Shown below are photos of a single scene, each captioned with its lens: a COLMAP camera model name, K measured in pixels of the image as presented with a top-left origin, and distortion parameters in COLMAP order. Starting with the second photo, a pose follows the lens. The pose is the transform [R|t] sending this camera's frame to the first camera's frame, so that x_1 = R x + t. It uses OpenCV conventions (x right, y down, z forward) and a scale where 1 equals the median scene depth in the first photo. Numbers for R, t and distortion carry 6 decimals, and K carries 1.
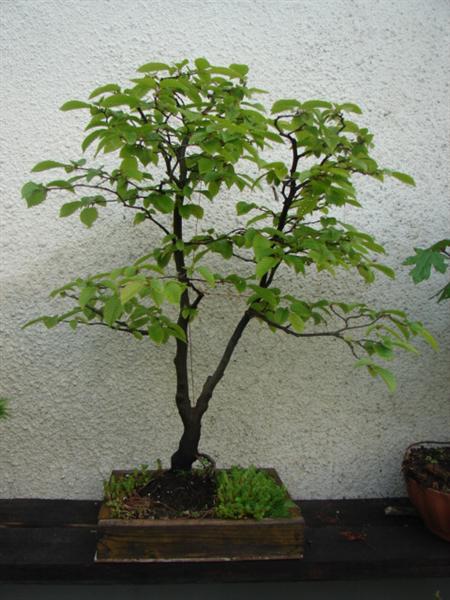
lens RADIAL K [[445.9, 0, 221.4], [0, 445.9, 302.7], [0, 0, 1]] dist [-0.047503, 0.051137]
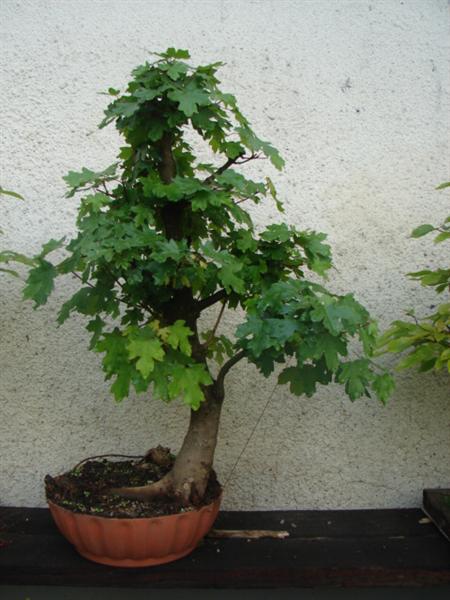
lens RADIAL K [[445.9, 0, 223.1], [0, 445.9, 302.0], [0, 0, 1]] dist [-0.047503, 0.051137]
pose [[0.995804, -0.004877, -0.091384, 0.777680], [0.004263, 0.999967, -0.006904, -0.028534], [0.091414, 0.006485, 0.995792, 0.006215]]
